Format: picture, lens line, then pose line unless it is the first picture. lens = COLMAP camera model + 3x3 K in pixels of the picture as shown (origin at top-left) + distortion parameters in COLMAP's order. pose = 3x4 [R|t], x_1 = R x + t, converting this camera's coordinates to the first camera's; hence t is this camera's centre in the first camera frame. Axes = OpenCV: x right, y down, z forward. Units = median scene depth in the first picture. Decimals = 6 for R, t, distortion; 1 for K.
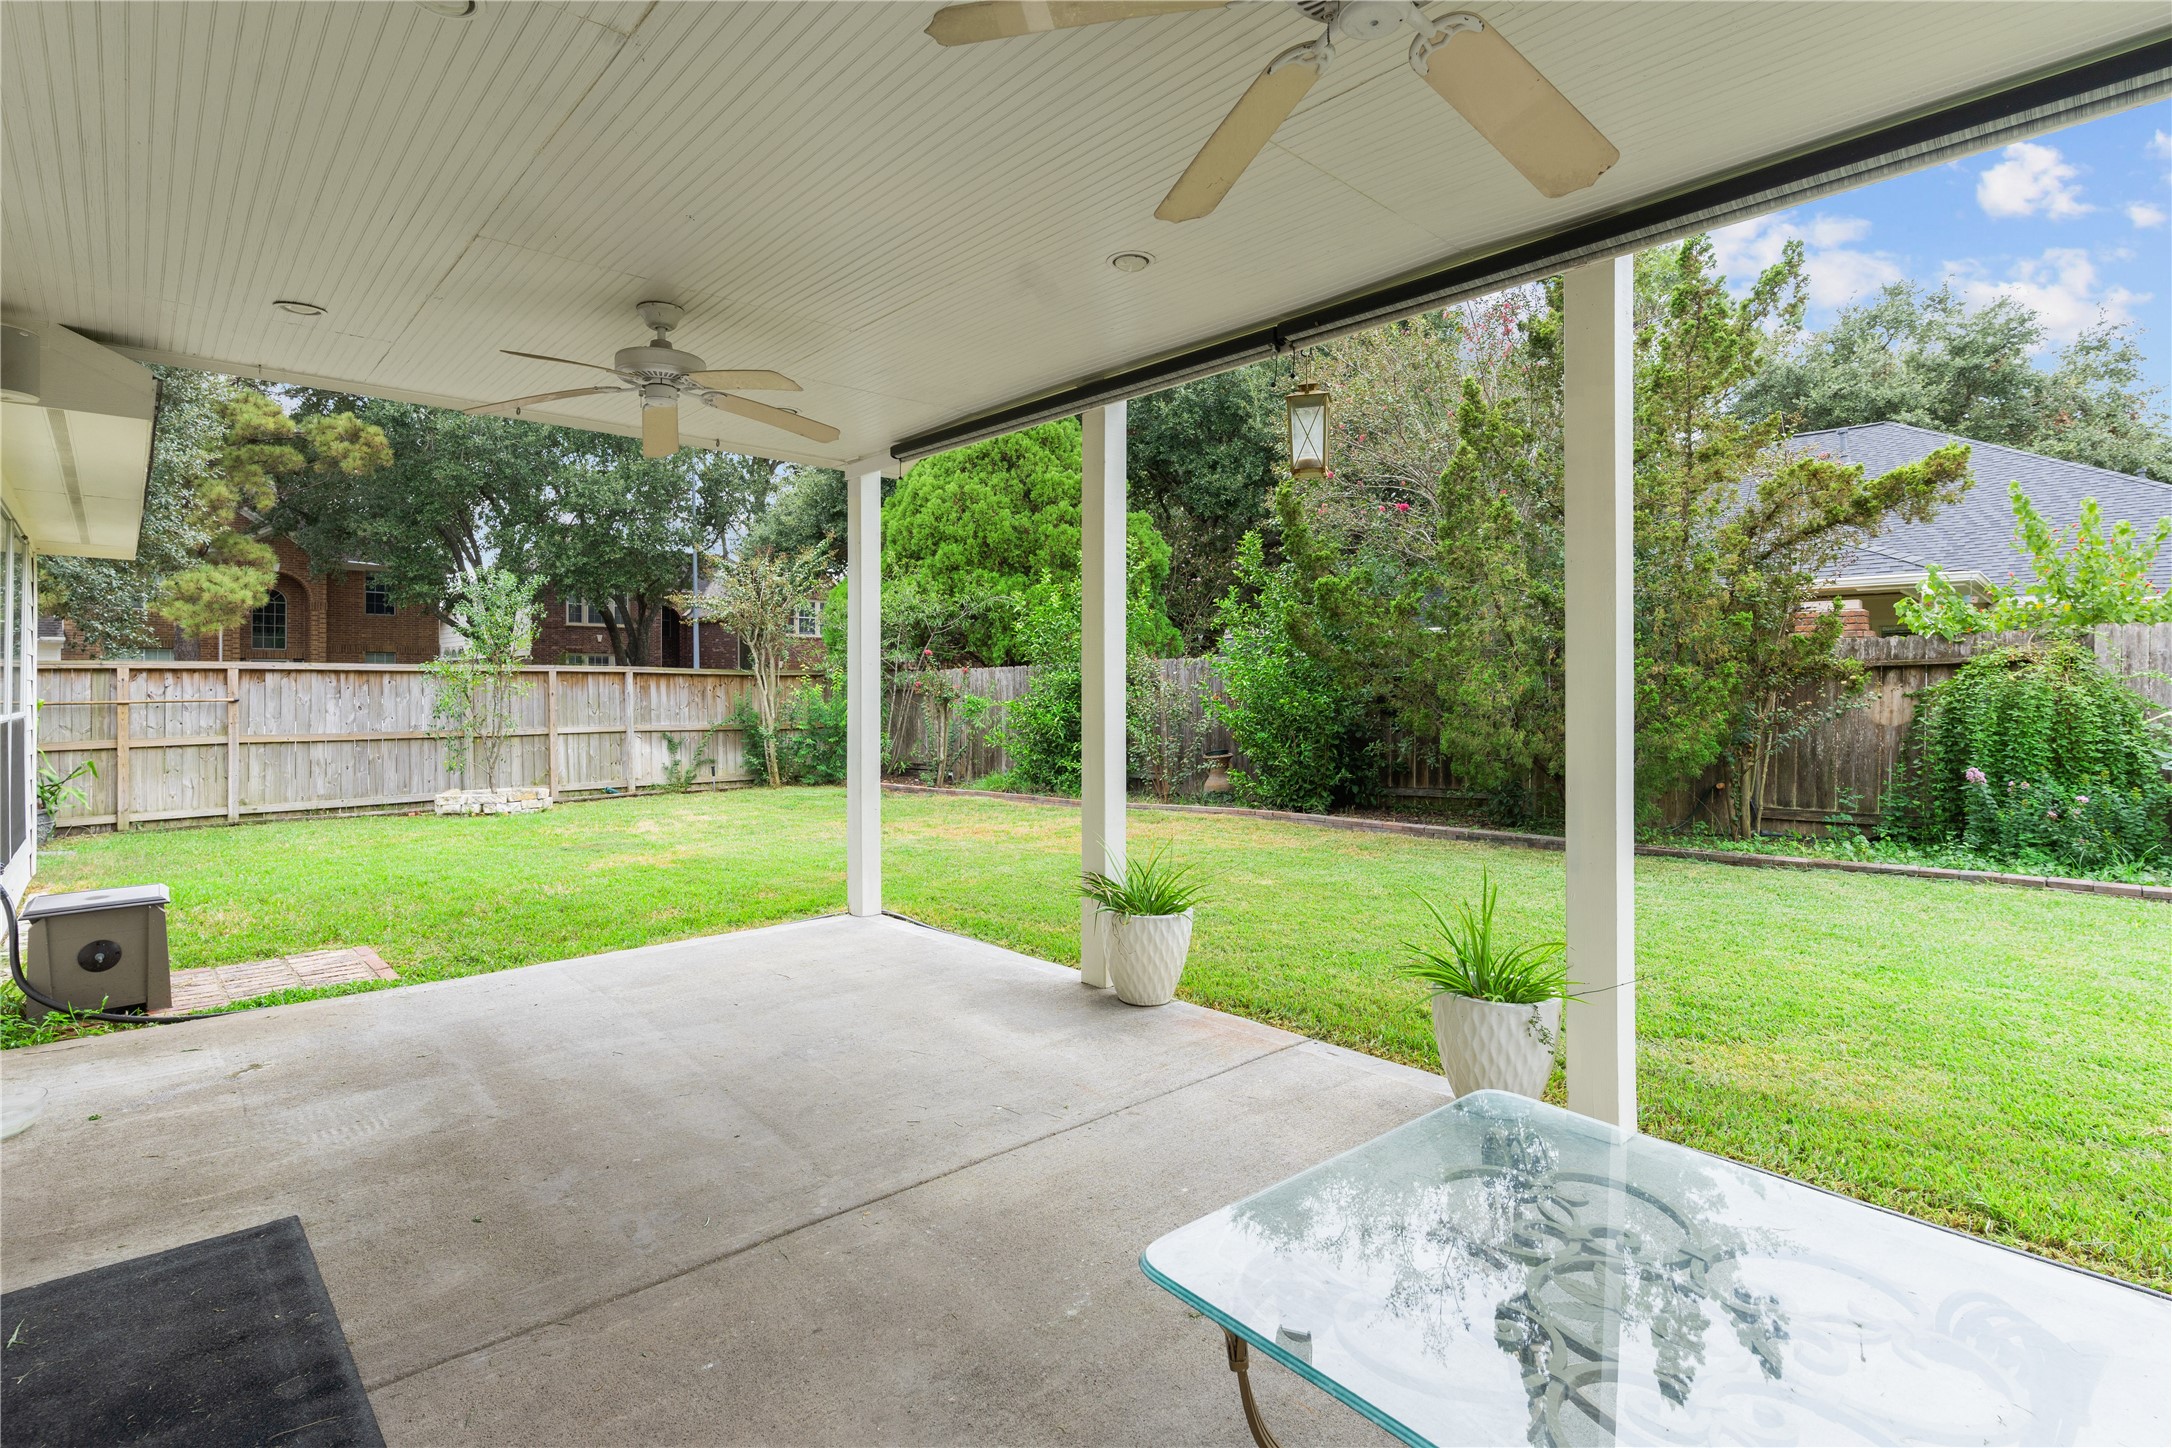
lens RADIAL K [[1027.8, 0, 1088.7], [0, 1027.8, 711.8], [0, 0, 1]] dist [0.002178, 0.000062]
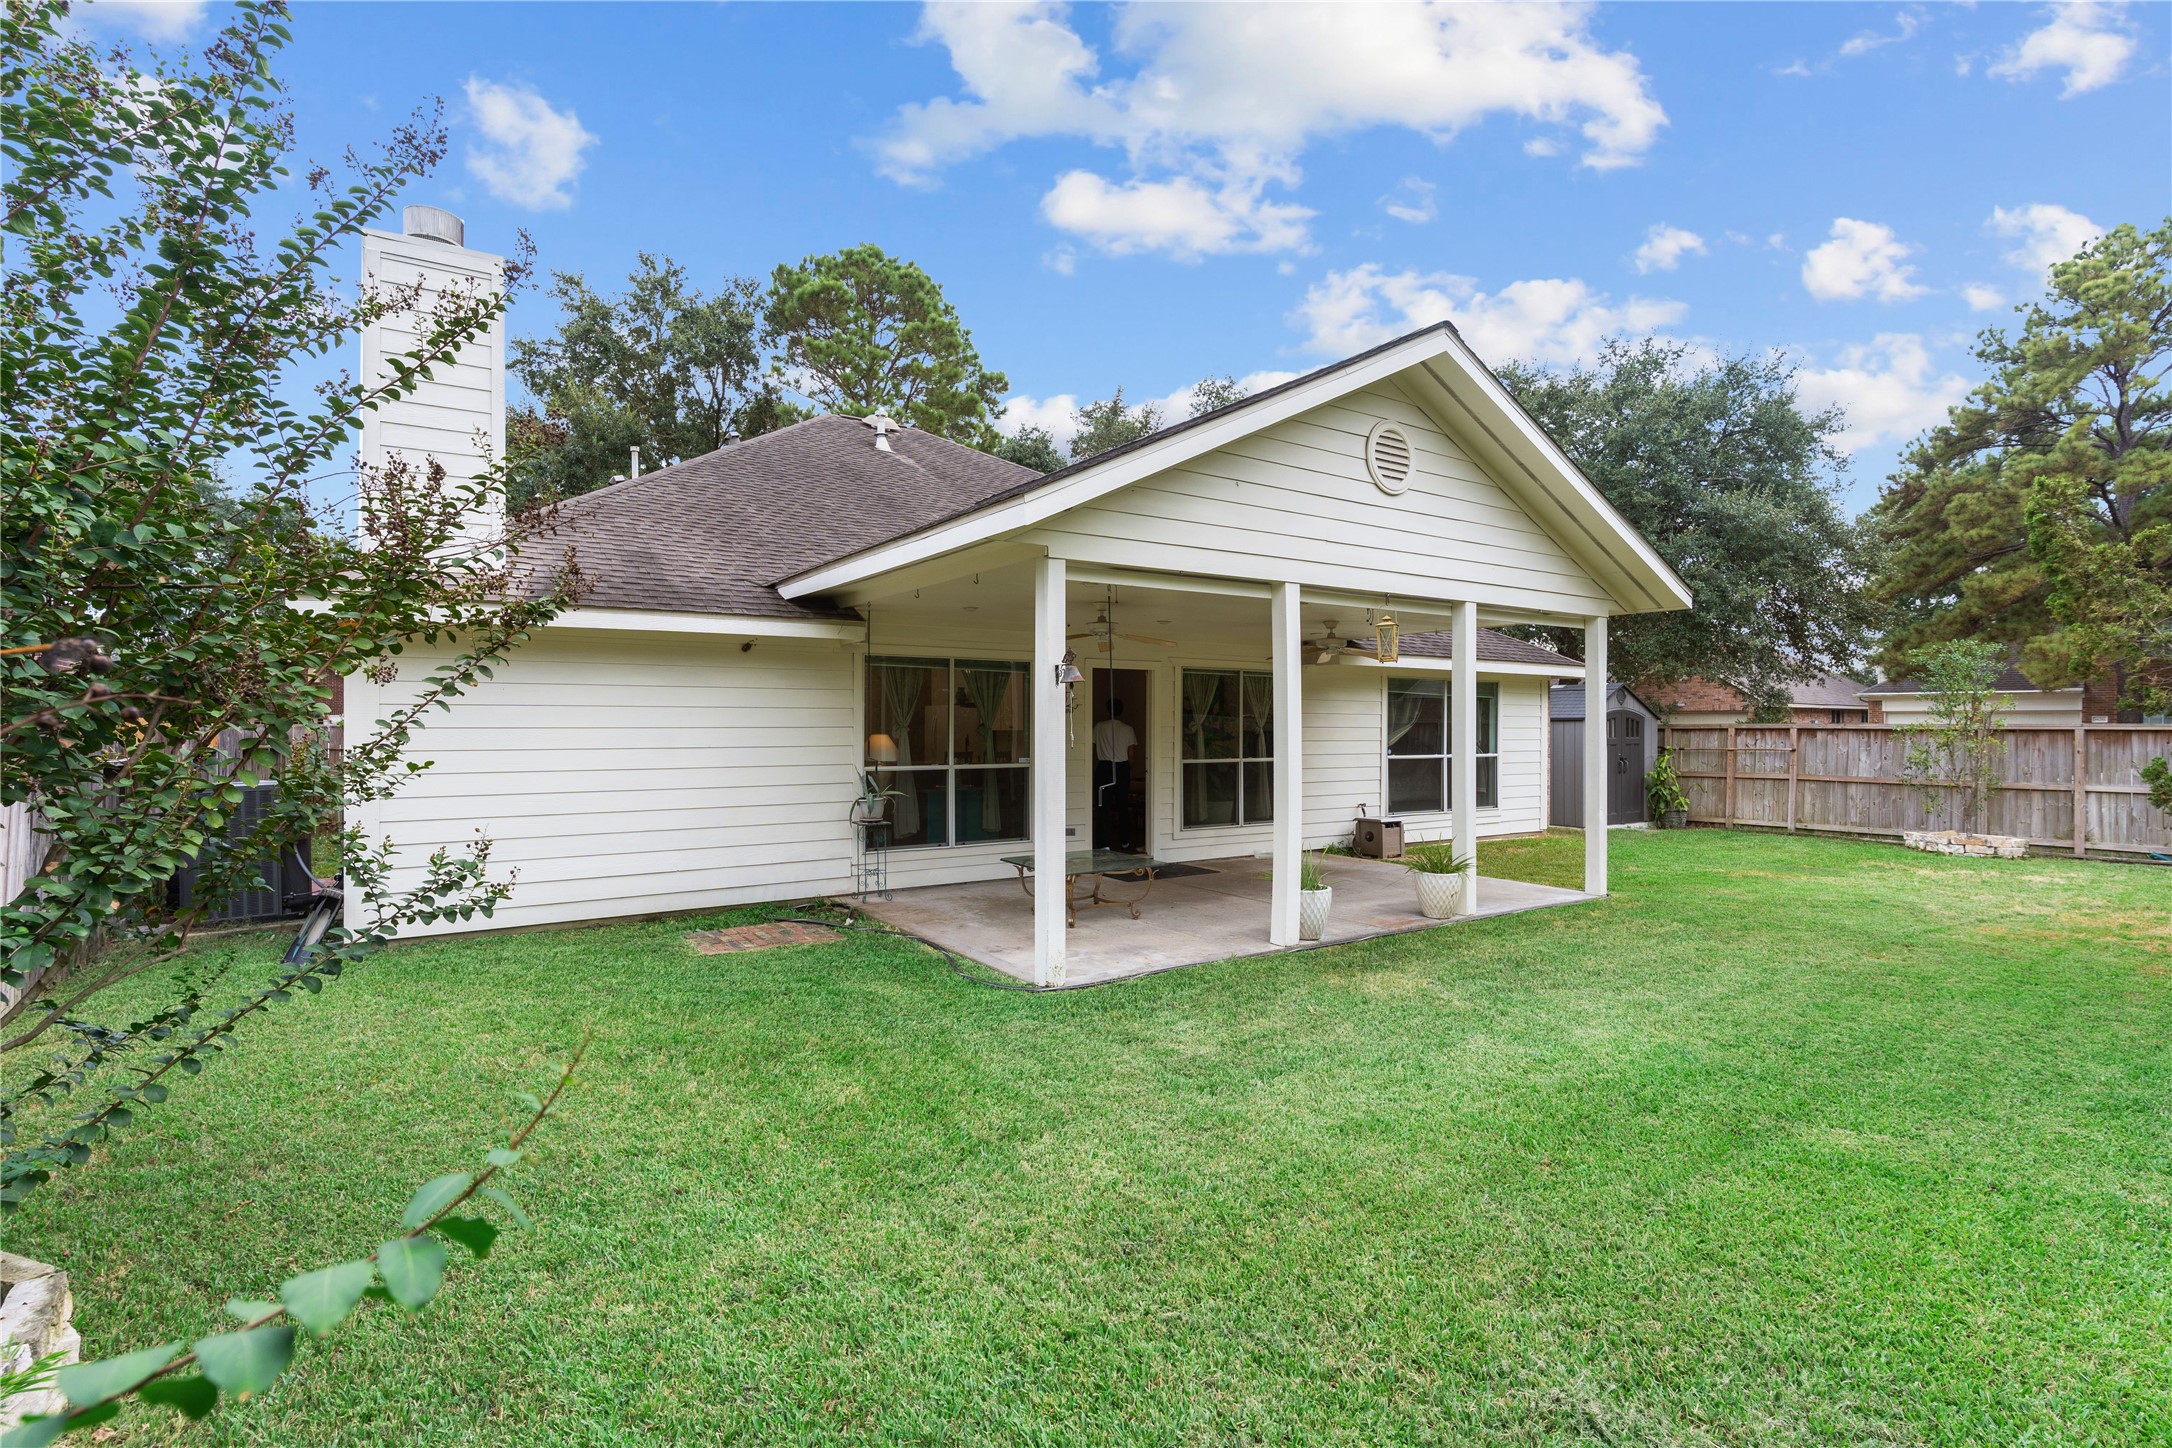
lens RADIAL K [[1027.8, 0, 1088.3], [0, 1027.8, 722.4], [0, 0, 1]] dist [0.002178, 0.000062]
pose [[-0.168012, 0.001589, -0.985784, 0.770595], [-0.023266, 0.999714, 0.005577, -0.034785], [0.985510, 0.023873, -0.167927, 0.241224]]
